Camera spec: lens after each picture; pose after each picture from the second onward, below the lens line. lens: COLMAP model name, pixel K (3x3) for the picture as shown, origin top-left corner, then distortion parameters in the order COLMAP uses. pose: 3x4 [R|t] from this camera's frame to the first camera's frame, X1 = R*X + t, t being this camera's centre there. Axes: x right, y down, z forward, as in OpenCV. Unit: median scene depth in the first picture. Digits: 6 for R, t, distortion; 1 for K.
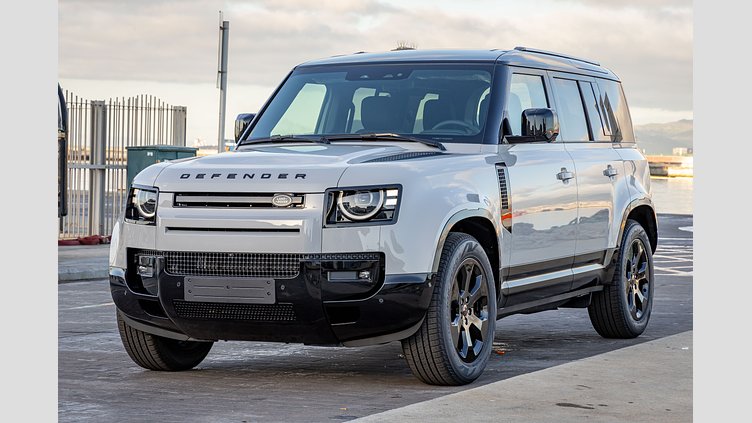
lens RADIAL K [[2408.6, 0, 376.0], [0, 2408.6, 211.6], [0, 0, 1]] dist [-0.143807, 0.000000]
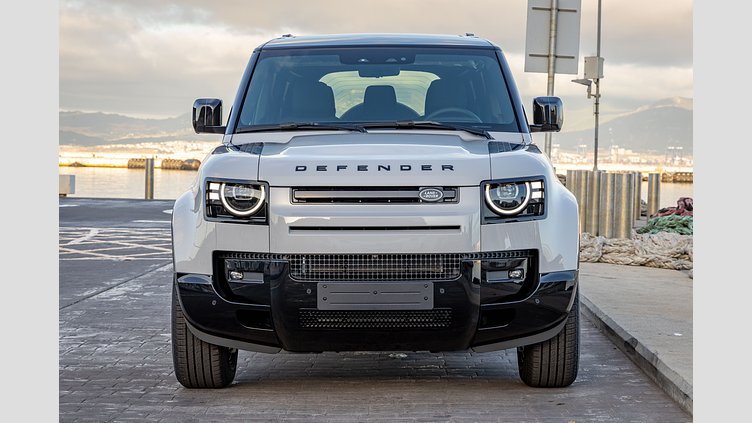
lens RADIAL K [[2094.0, 0, 376.1], [0, 2094.0, 208.7], [0, 0, 1]] dist [-0.871627, 0.000000]
pose [[0.866200, -0.016856, 0.499413, -0.448236], [0.012590, 0.999850, 0.011910, -0.008984], [-0.499539, -0.004029, 0.866282, 0.328903]]
